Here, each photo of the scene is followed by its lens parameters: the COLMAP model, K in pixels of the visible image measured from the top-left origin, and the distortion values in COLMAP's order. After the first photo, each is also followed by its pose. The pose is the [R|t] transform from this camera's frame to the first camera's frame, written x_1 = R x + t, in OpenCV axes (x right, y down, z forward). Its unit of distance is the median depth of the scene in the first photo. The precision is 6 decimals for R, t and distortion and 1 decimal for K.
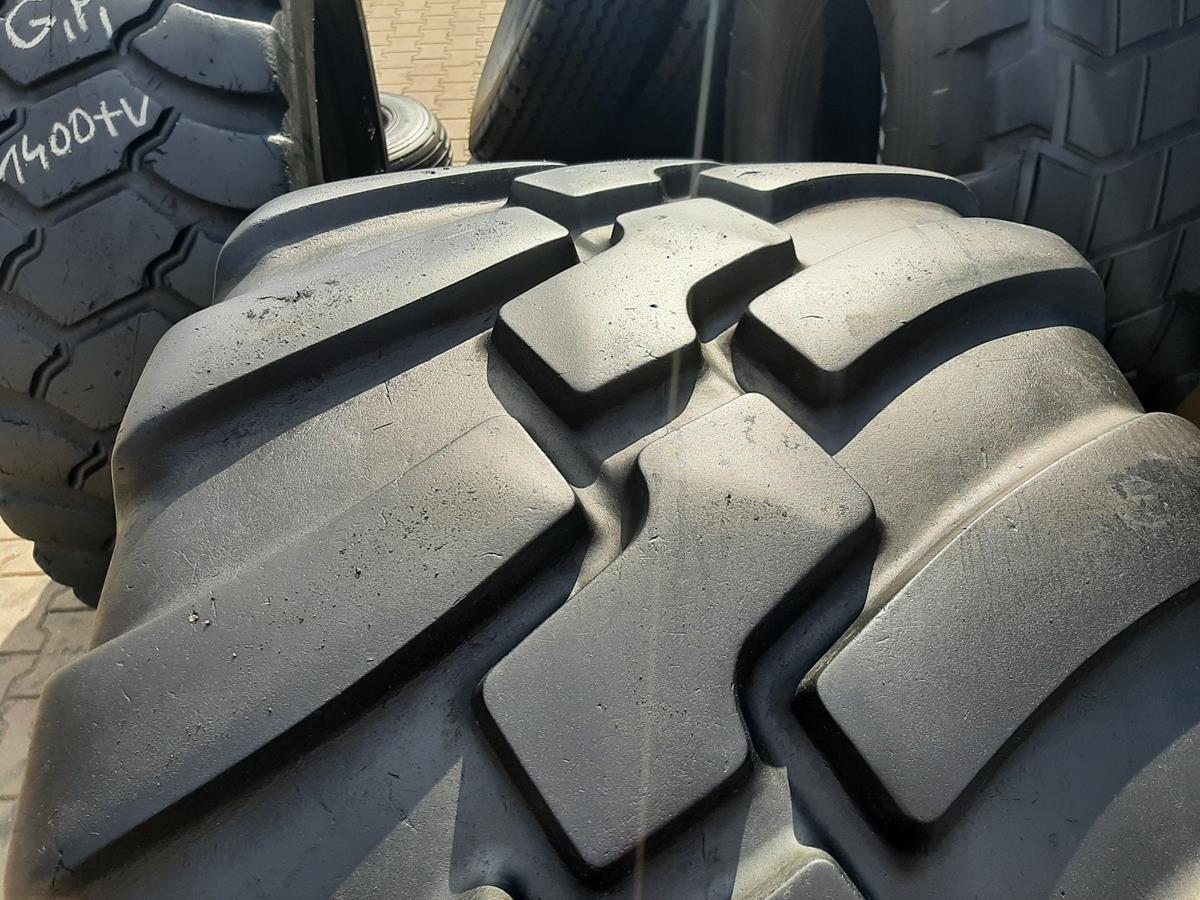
lens RADIAL K [[938.1, 0, 605.2], [0, 938.1, 453.1], [0, 0, 1]] dist [0.126536, -0.338992]
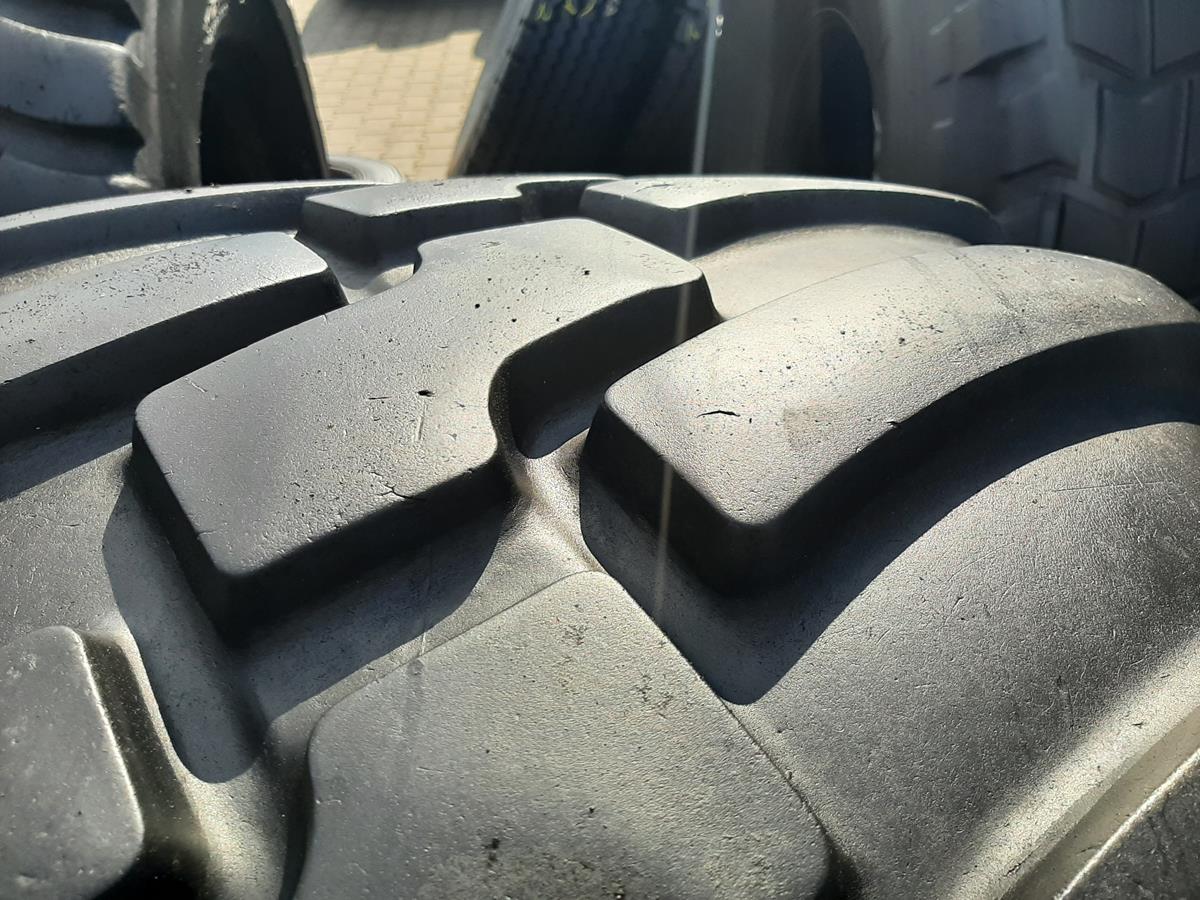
lens RADIAL K [[938.5, 0, 606.2], [0, 938.5, 443.3], [0, 0, 1]] dist [0.075720, -0.201294]
pose [[0.999926, -0.006867, -0.009994, 0.149338], [0.006032, 0.996677, -0.081227, -0.079032], [0.010519, 0.081161, 0.996646, 0.443588]]
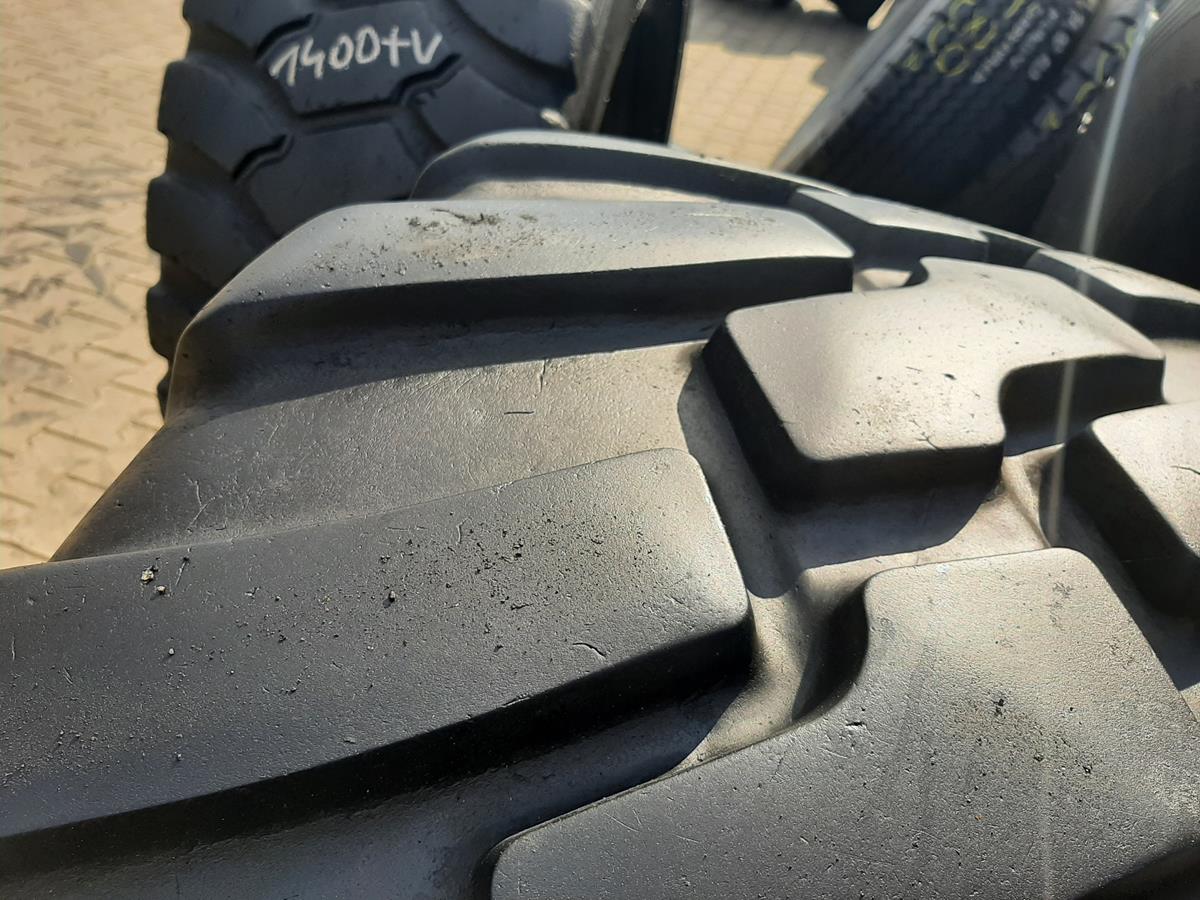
lens RADIAL K [[938.5, 0, 606.2], [0, 938.5, 443.3], [0, 0, 1]] dist [0.075720, -0.201294]
pose [[0.925018, 0.325507, -0.195927, -0.025691], [-0.342731, 0.937476, -0.060617, 0.011622], [0.163945, 0.123222, 0.978743, 0.289933]]
